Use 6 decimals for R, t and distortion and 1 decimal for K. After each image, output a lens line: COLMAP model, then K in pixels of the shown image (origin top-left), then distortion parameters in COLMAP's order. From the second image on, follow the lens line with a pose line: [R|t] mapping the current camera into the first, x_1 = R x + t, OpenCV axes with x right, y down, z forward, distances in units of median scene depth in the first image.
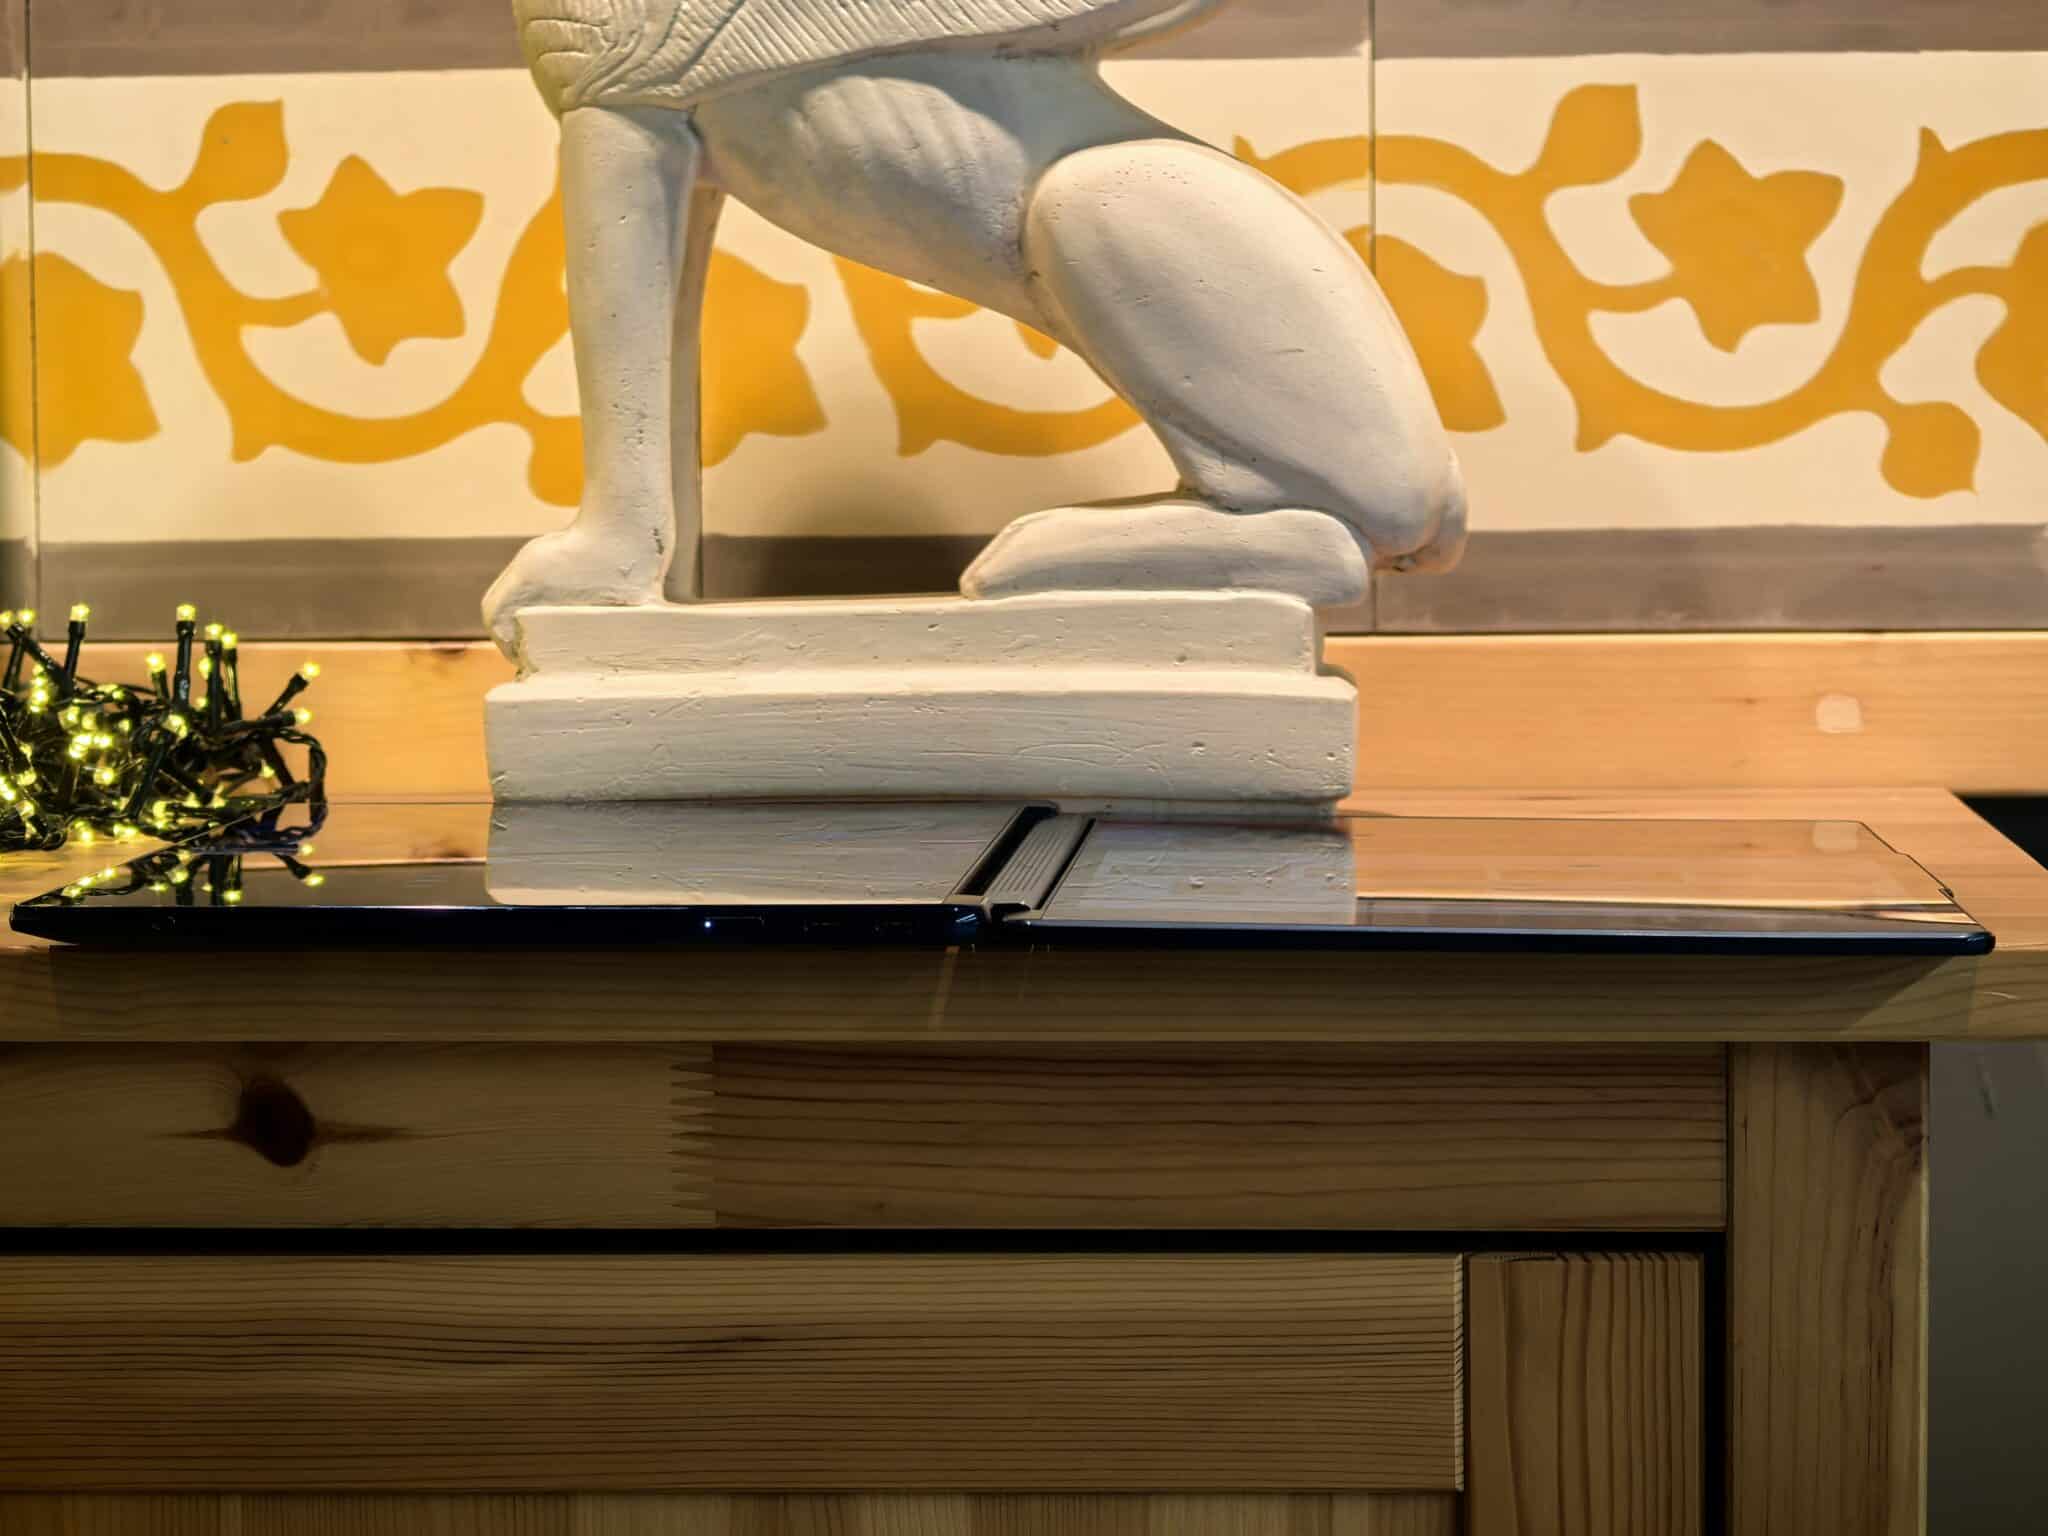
lens RADIAL K [[5659.2, 0, 1033.1], [0, 5659.2, 760.7], [0, 0, 1]] dist [0.044691, 0.000000]
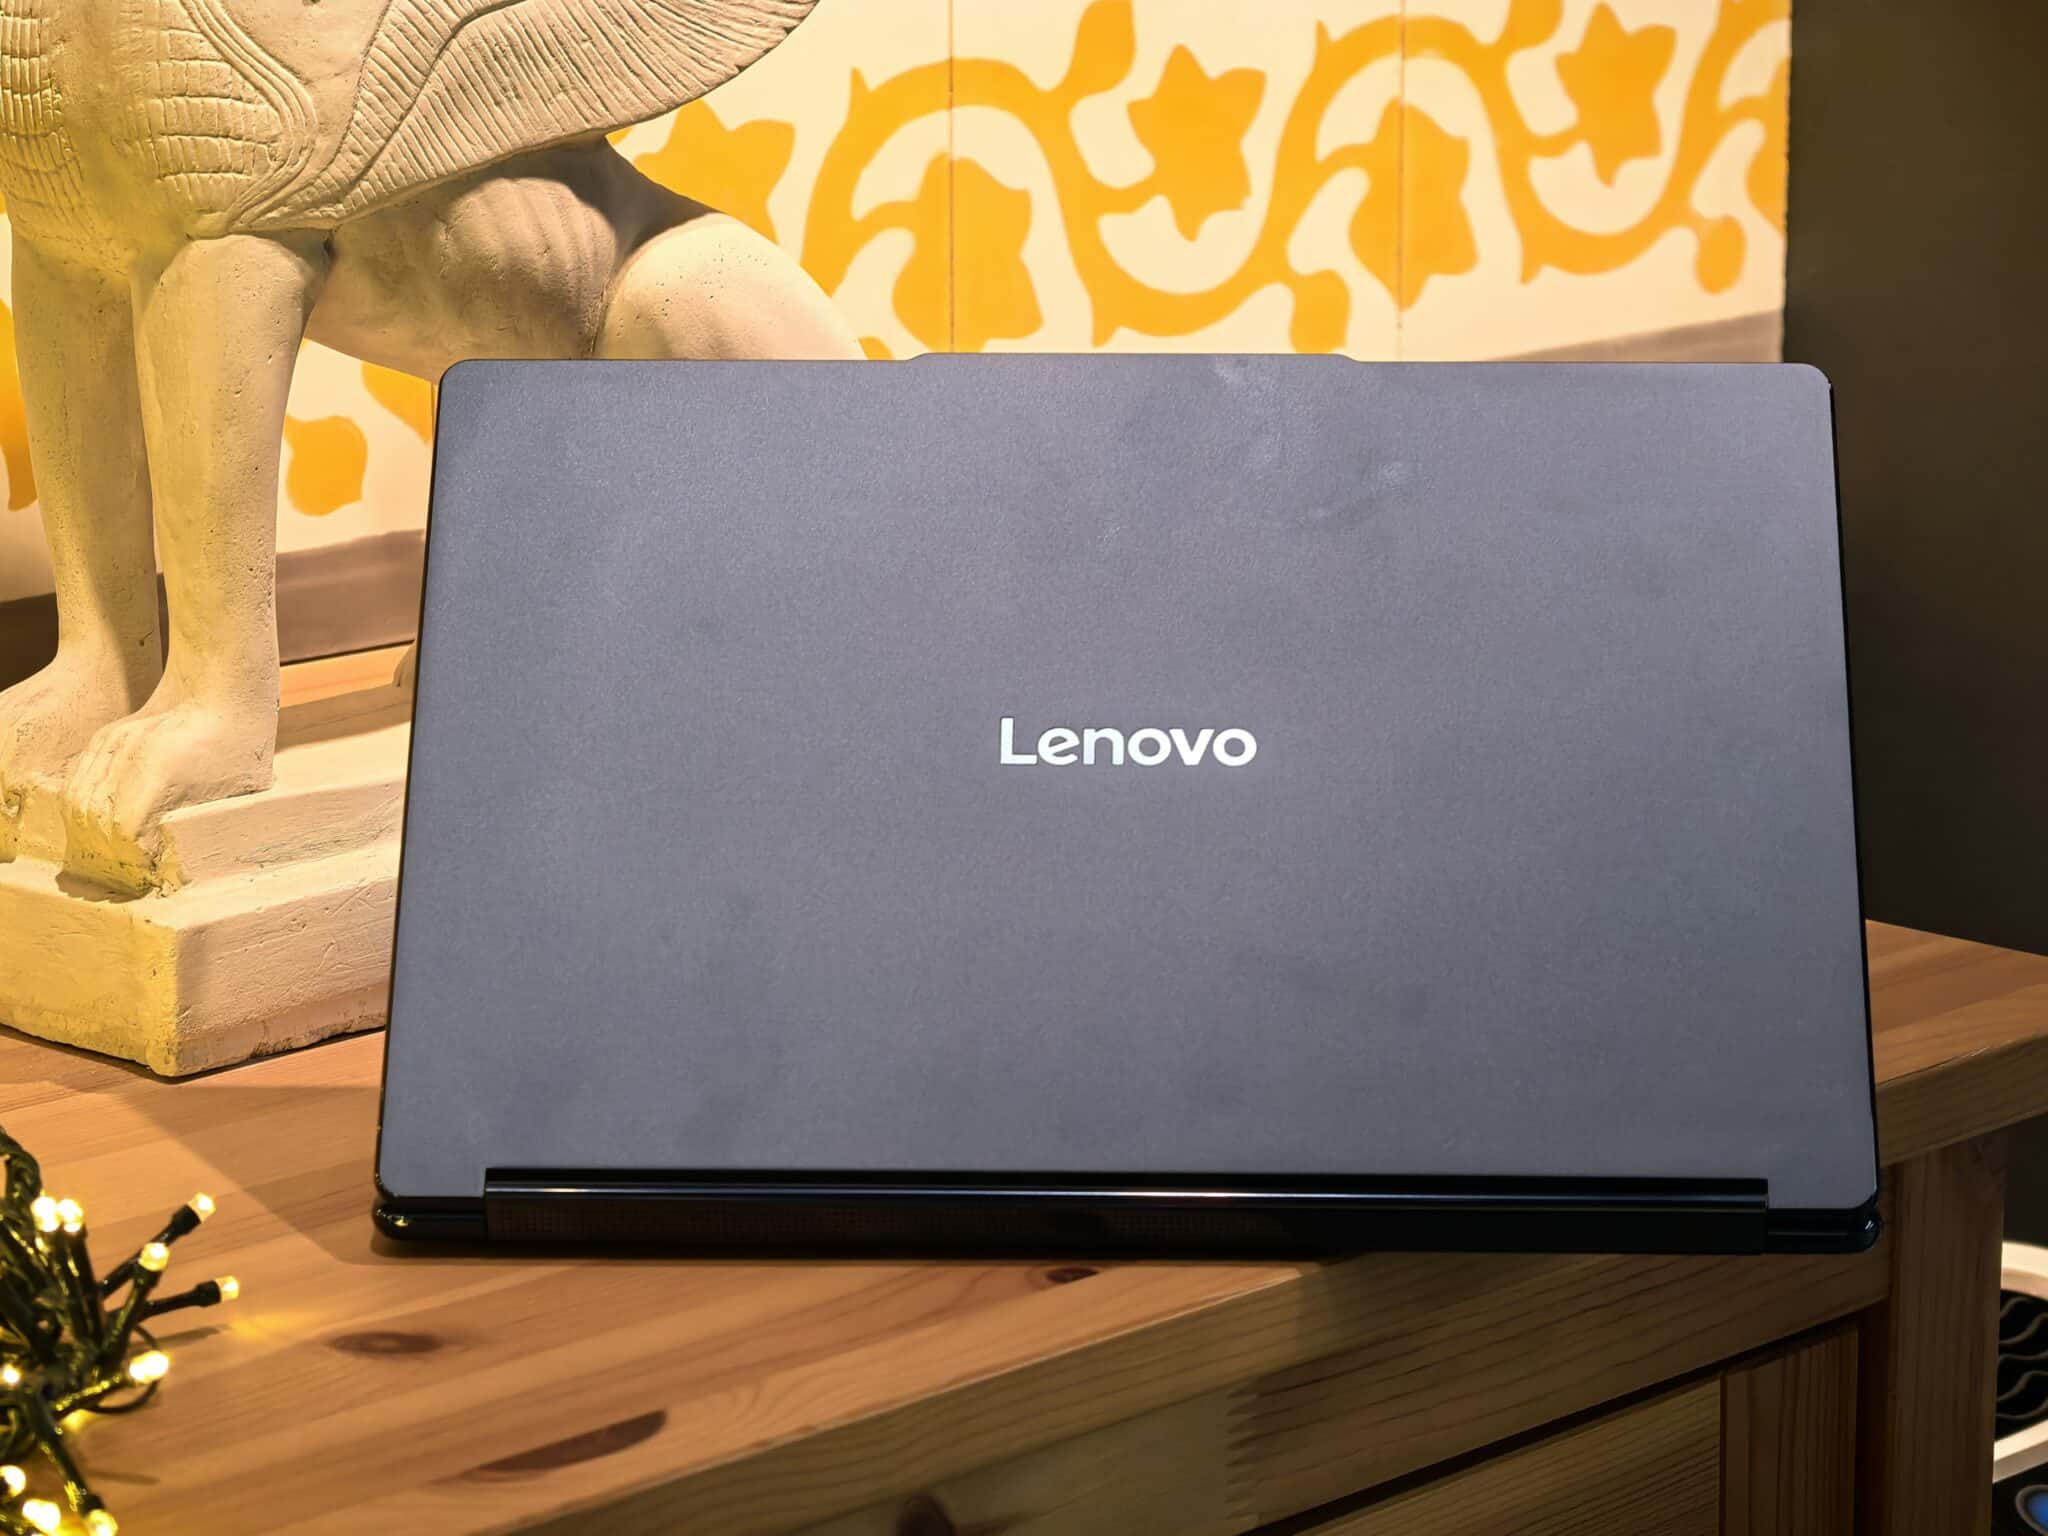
lens RADIAL K [[5659.2, 0, 1022.1], [0, 5659.2, 765.7], [0, 0, 1]] dist [0.044691, 0.000000]
pose [[0.663412, -0.157994, 0.731384, -0.644174], [0.048577, 0.984486, 0.168607, -0.176166], [-0.746676, -0.076327, 0.660795, 0.339639]]
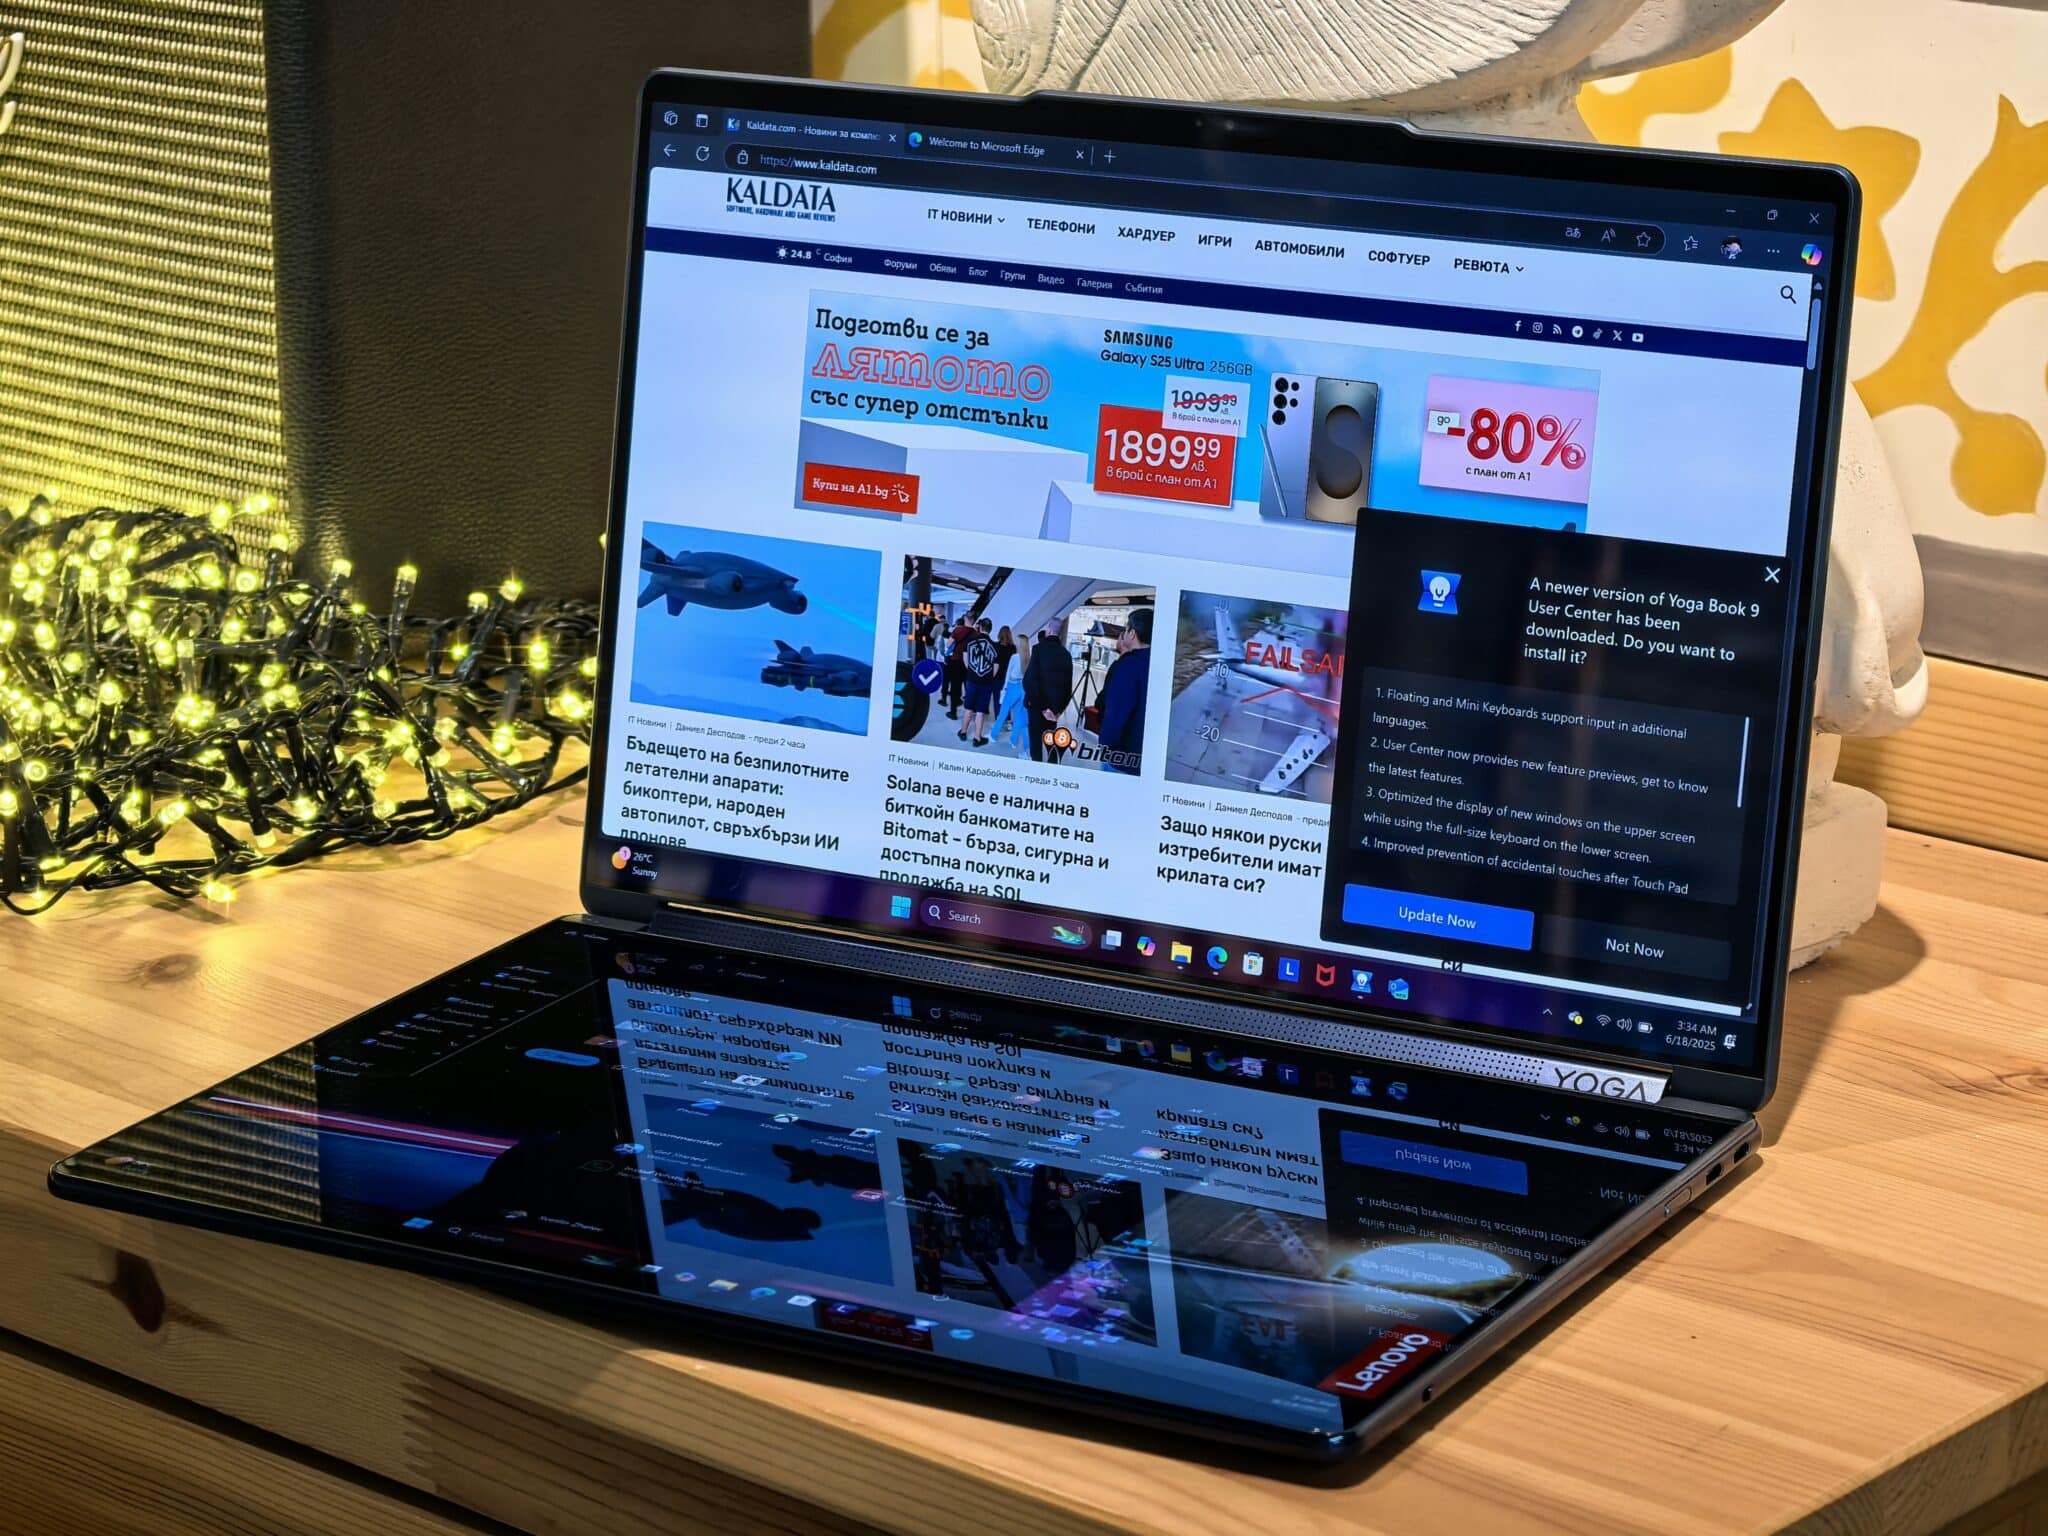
lens RADIAL K [[5659.2, 0, 1025.2], [0, 5659.2, 763.9], [0, 0, 1]] dist [0.044691, 0.000000]
pose [[0.788367, 0.174380, -0.589975, 0.489946], [-0.037237, 0.970755, 0.237169, -0.233929], [0.614078, -0.165007, 0.771804, 0.273734]]
